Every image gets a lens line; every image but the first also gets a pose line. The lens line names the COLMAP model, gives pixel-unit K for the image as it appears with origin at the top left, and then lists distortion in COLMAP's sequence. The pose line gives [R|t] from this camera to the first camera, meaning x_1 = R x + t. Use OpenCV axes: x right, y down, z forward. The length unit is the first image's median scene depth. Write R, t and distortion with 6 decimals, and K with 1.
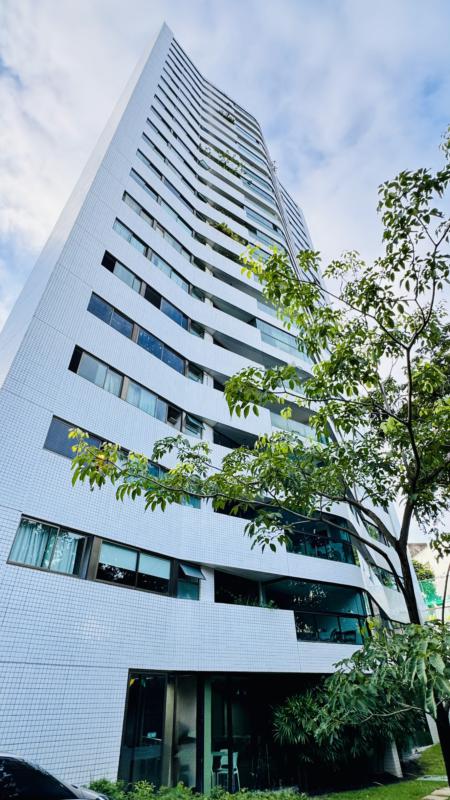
lens RADIAL K [[413.3, 0, 225.0], [0, 413.3, 400.0], [0, 0, 1]] dist [-0.001540, -0.001071]
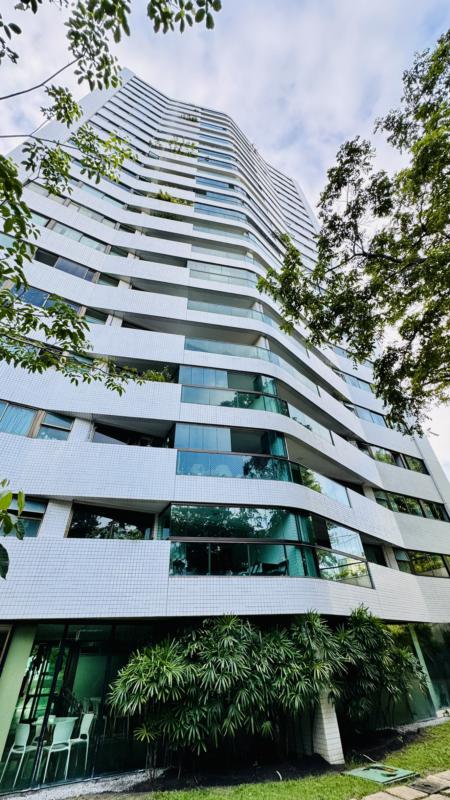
lens RADIAL K [[335.2, 0, 224.2], [0, 335.2, 387.4], [0, 0, 1]] dist [-0.000354, 0.000125]
pose [[0.933765, -0.223757, -0.279313, 0.555501], [0.218774, 0.974529, -0.049315, 0.287828], [0.283233, -0.015058, 0.958933, 0.420842]]
